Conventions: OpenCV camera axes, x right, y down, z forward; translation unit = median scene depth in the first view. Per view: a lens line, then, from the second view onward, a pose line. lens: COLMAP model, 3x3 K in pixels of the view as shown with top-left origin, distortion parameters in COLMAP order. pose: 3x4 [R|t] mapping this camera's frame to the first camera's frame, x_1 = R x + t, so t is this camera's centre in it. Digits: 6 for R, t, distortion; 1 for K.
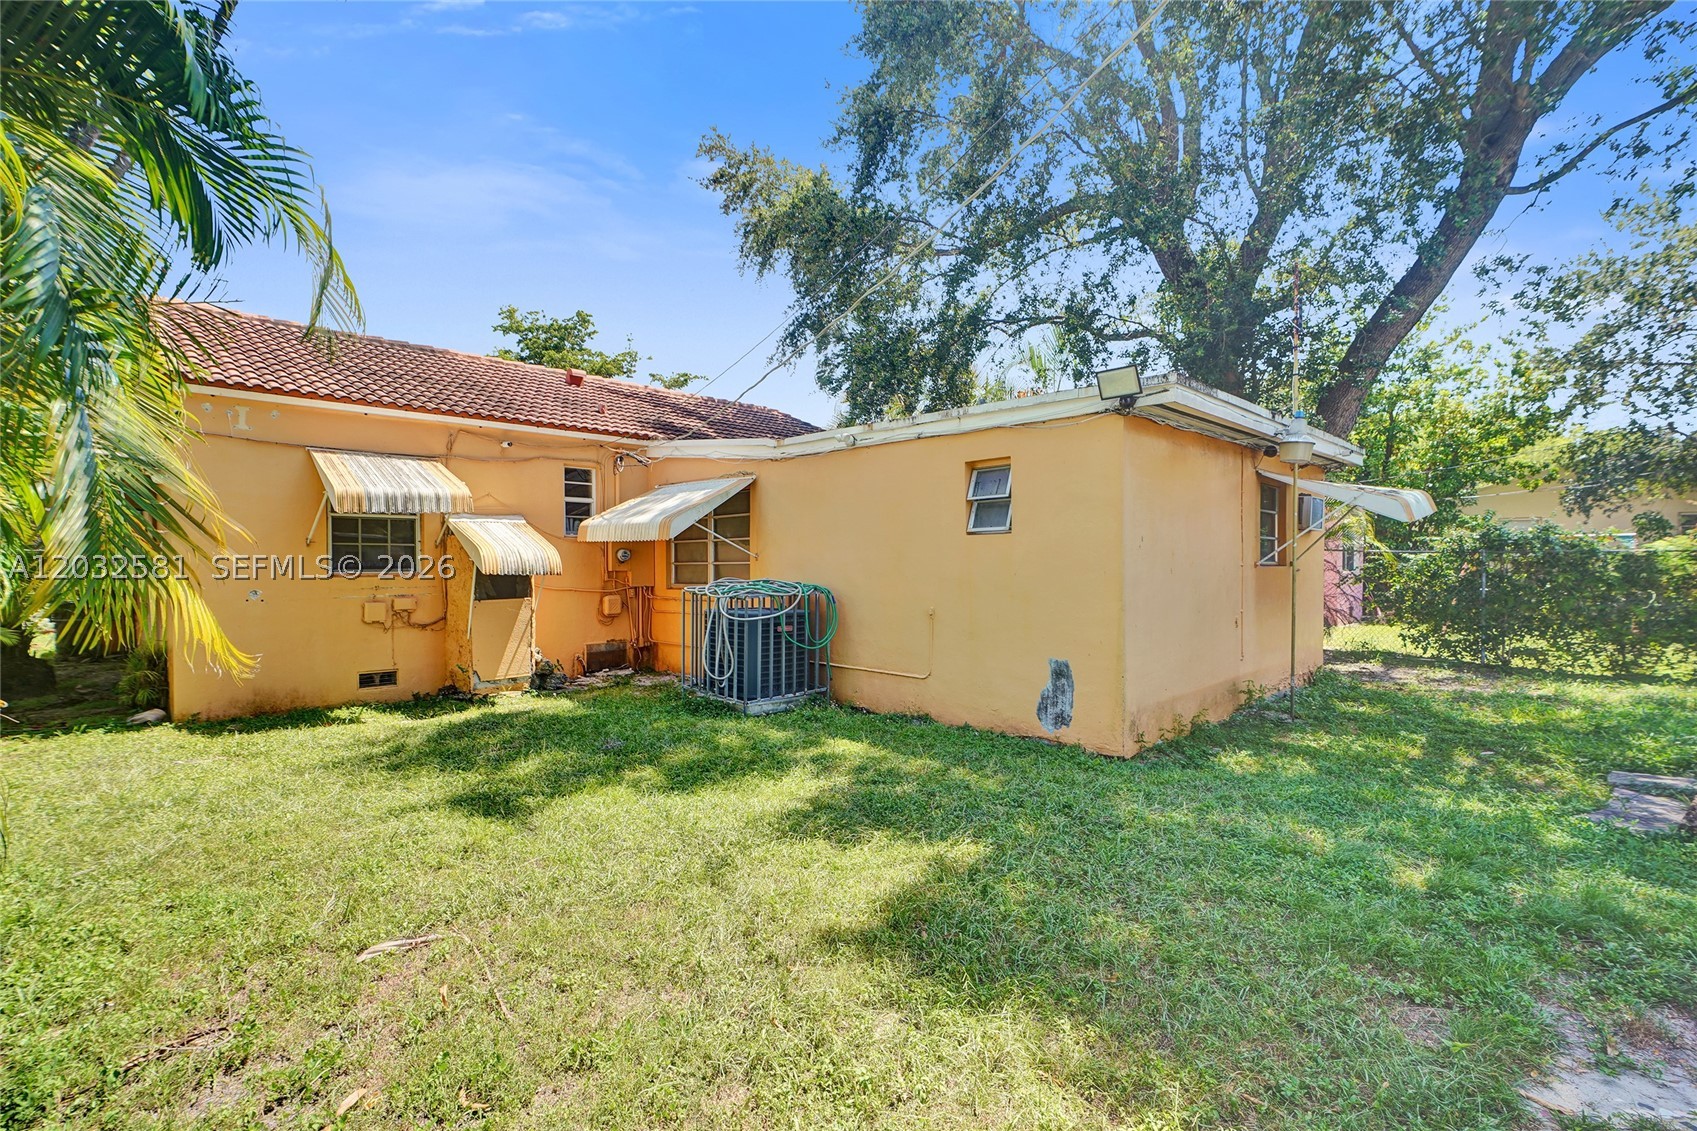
lens RADIAL K [[763.2, 0, 841.4], [0, 763.2, 561.4], [0, 0, 1]] dist [-0.002928, 0.000765]
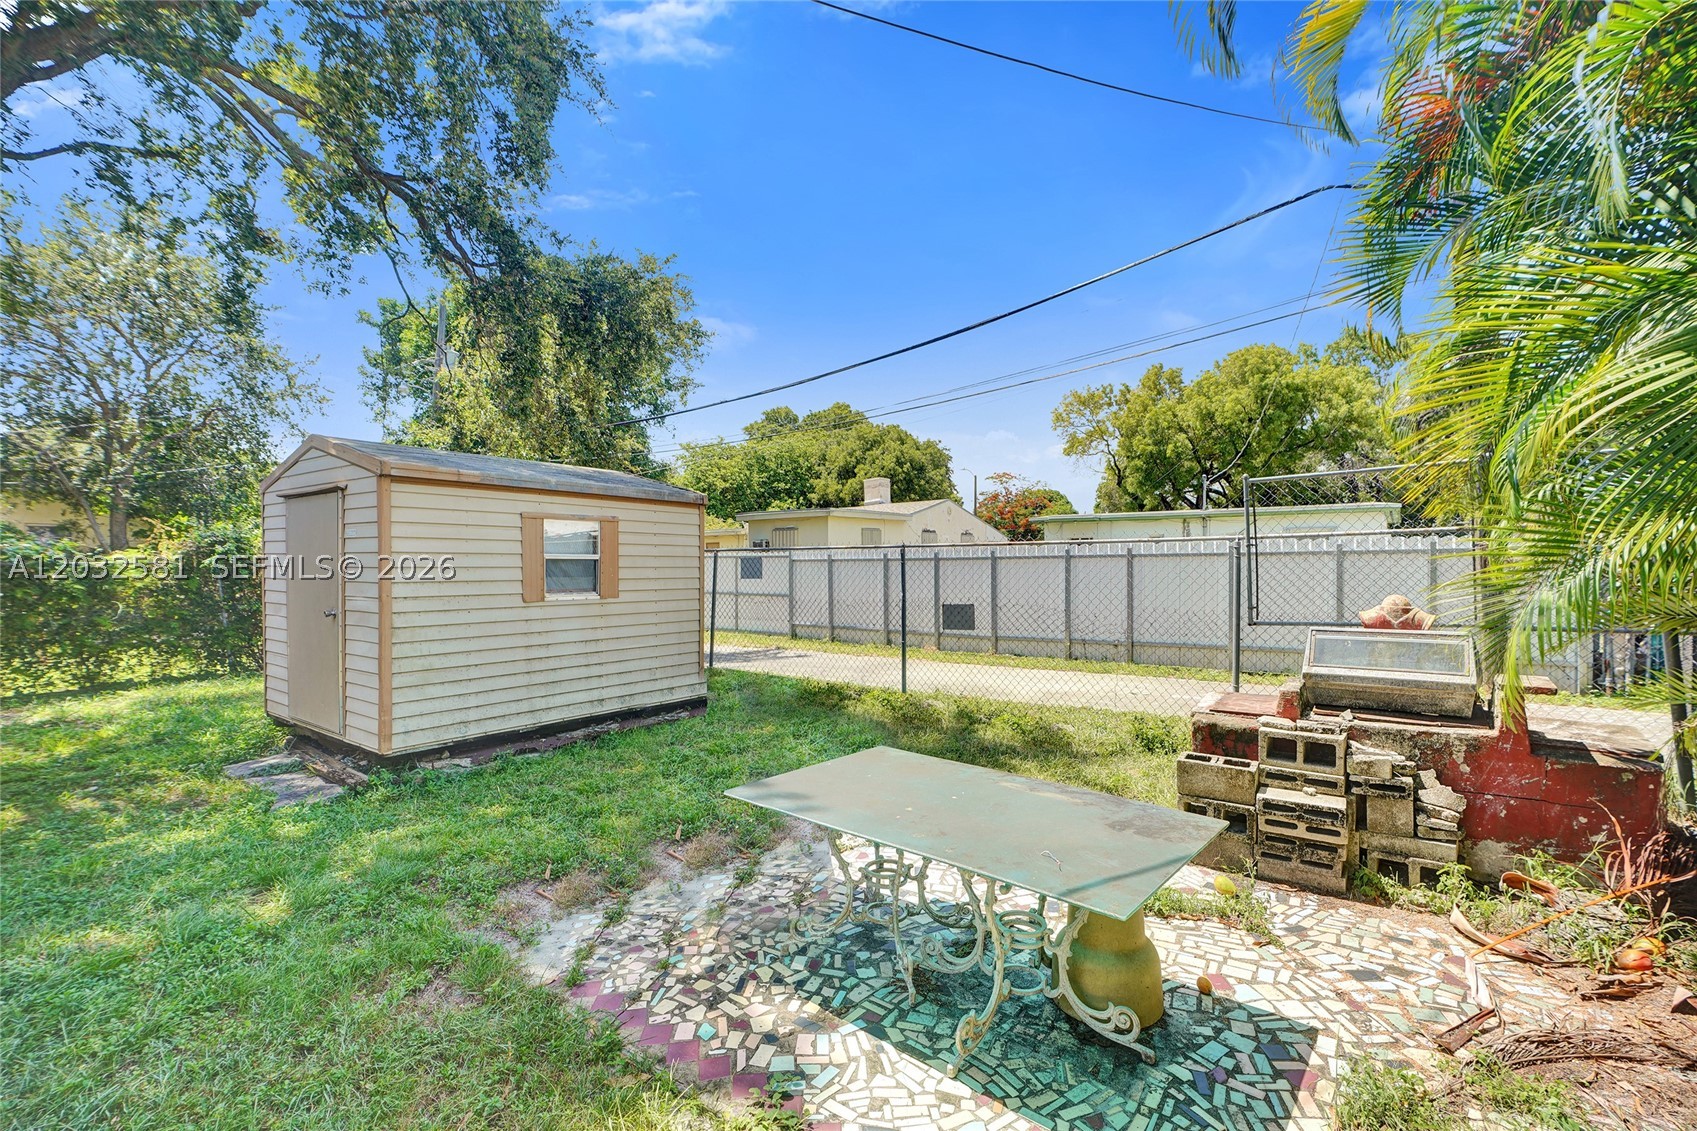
lens RADIAL K [[763.2, 0, 845.5], [0, 763.2, 561.3], [0, 0, 1]] dist [-0.002928, 0.000765]
pose [[-0.157893, 0.002325, 0.987454, -0.149390], [0.007938, 0.999968, -0.001085, -0.009085], [-0.987424, 0.007667, -0.157906, 0.205288]]
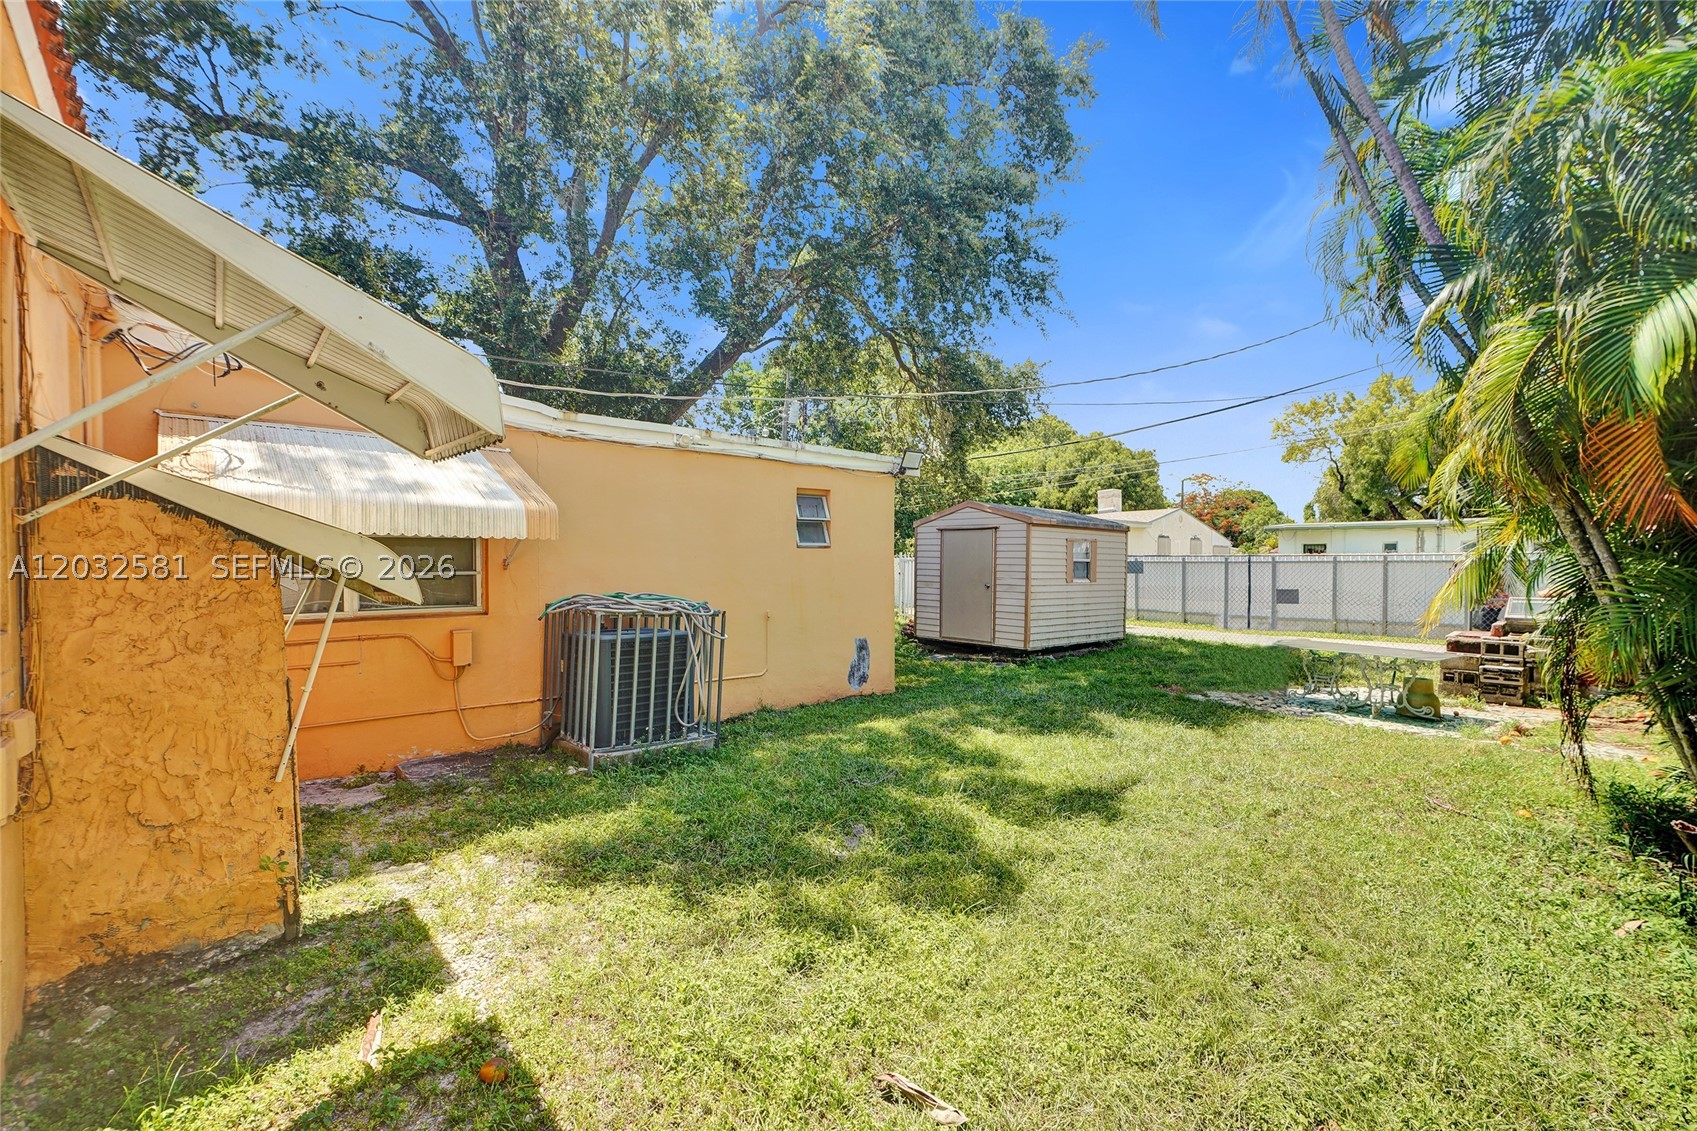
lens RADIAL K [[763.2, 0, 844.3], [0, 763.2, 570.9], [0, 0, 1]] dist [-0.002928, 0.000765]
pose [[0.055592, -0.011679, 0.998385, -1.033056], [-0.002005, 0.999928, 0.011809, -0.013195], [-0.998452, -0.002659, 0.055564, 0.854897]]
